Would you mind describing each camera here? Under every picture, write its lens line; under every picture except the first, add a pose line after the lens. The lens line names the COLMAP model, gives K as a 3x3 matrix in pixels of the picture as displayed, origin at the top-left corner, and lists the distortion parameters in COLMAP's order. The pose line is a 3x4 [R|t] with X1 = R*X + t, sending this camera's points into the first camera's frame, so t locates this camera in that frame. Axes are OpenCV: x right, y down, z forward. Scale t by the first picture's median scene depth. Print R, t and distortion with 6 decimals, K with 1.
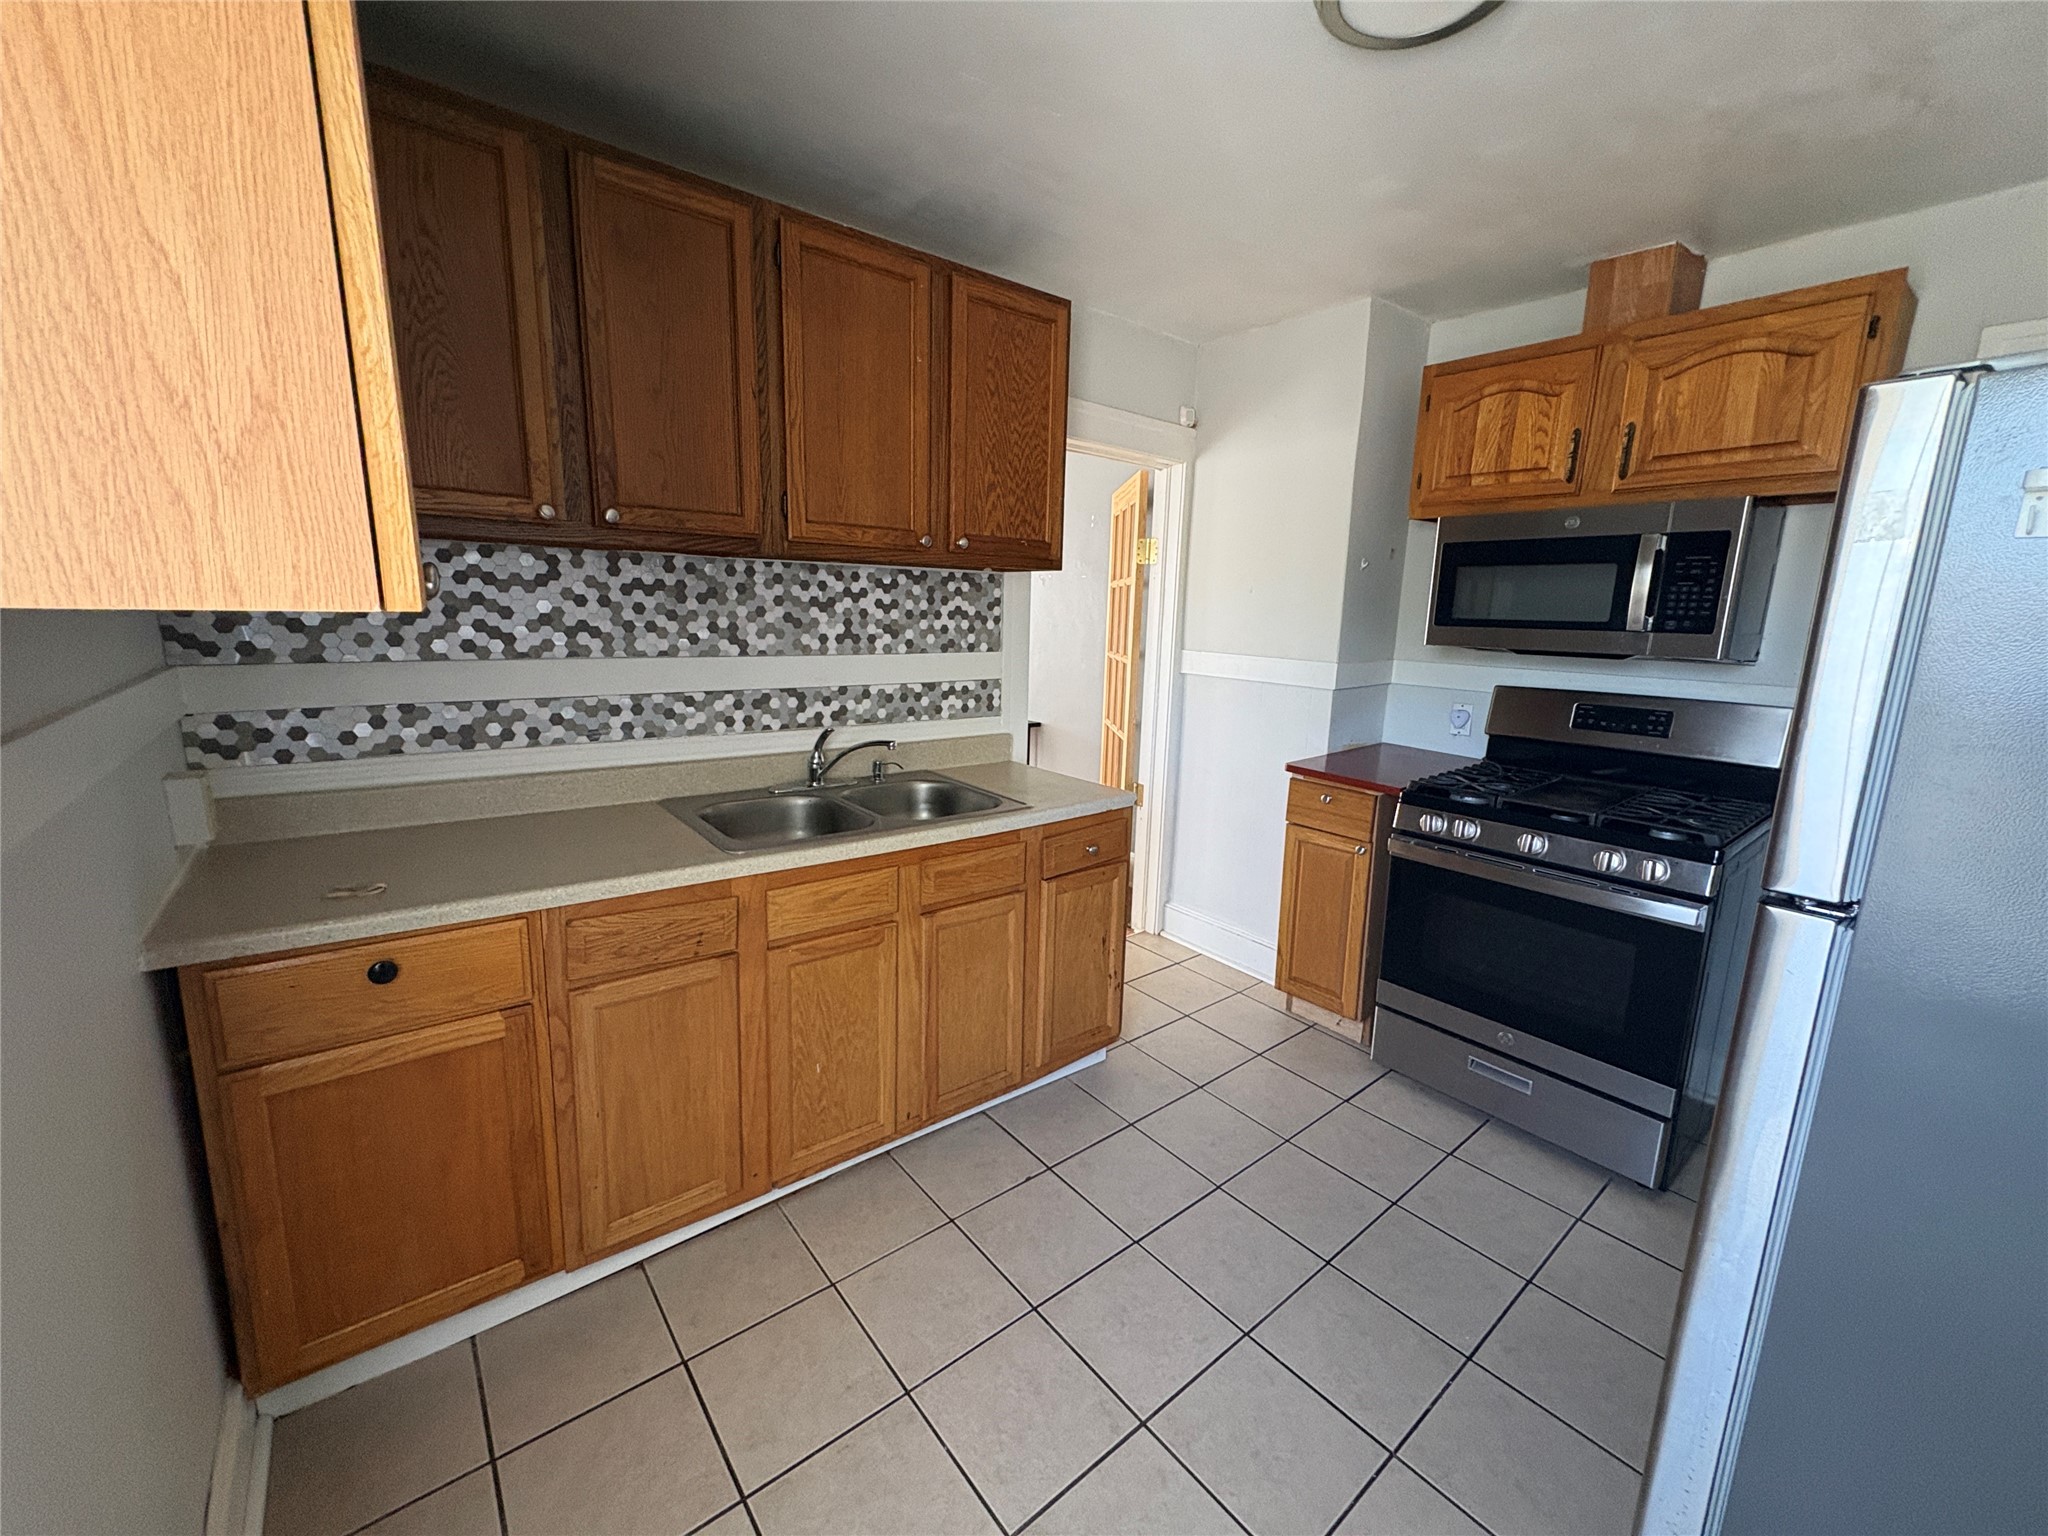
lens RADIAL K [[814.1, 0, 1024.0], [0, 814.1, 768.0], [0, 0, 1]] dist [-0.000080, 0.000133]
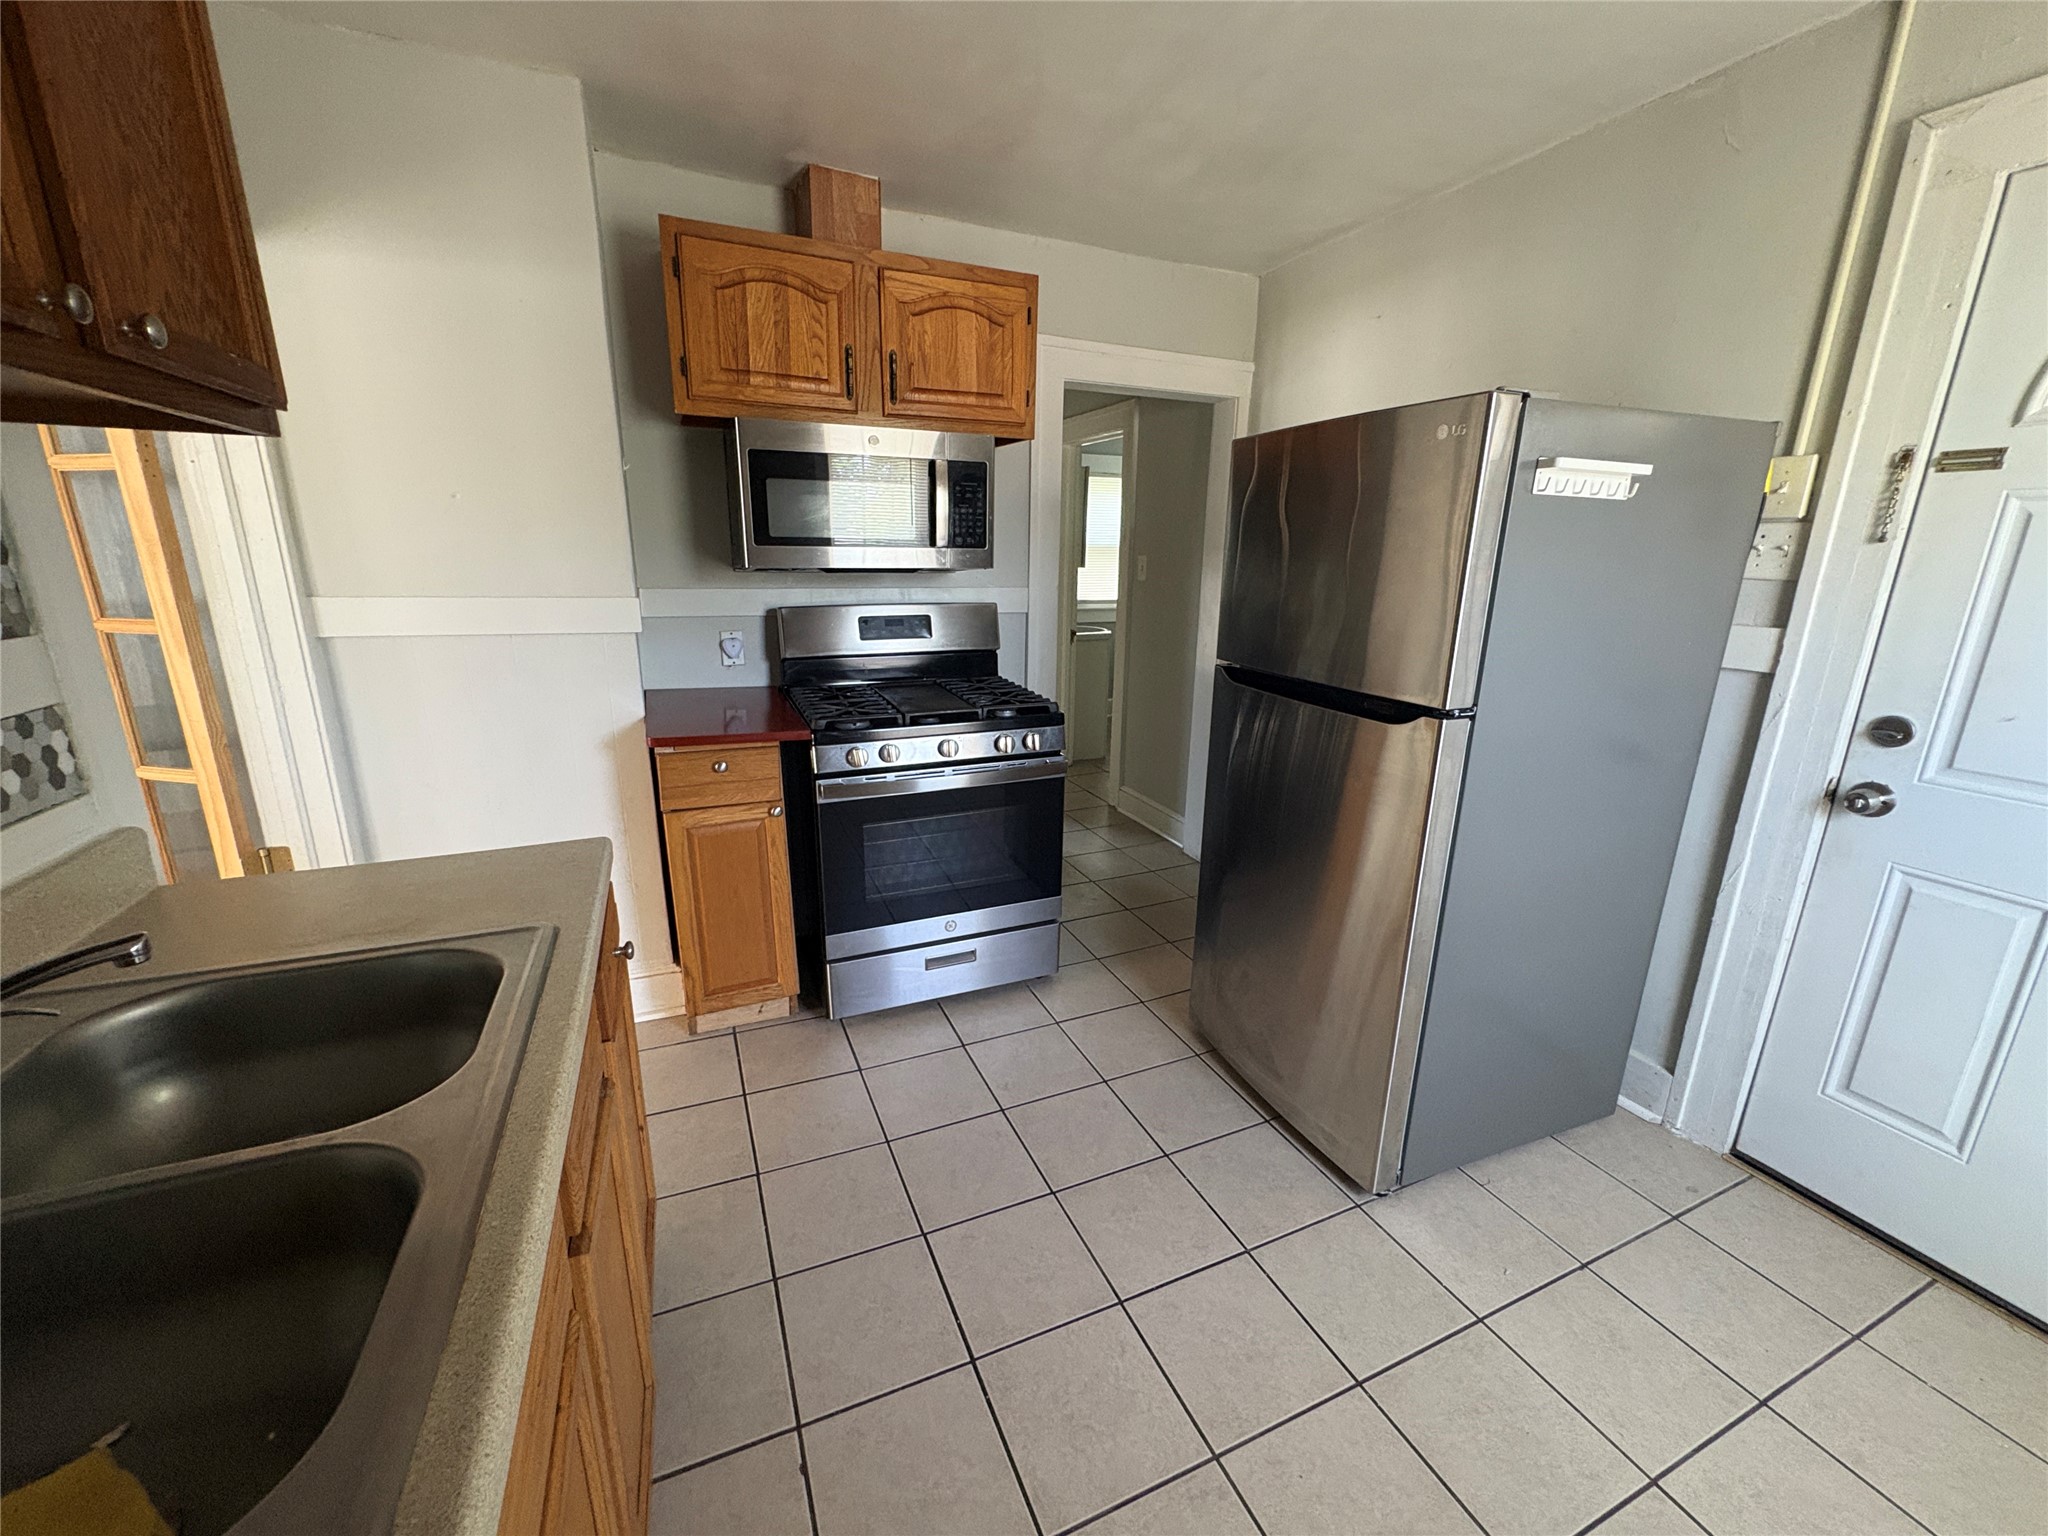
lens RADIAL K [[826.9, 0, 1029.9], [0, 826.9, 771.8], [0, 0, 1]] dist [0.000417, 0.000101]
pose [[0.263377, -0.275088, 0.924640, -0.318083], [0.176857, 0.956005, 0.234043, -0.097937], [-0.948343, 0.101887, 0.300441, 0.475776]]
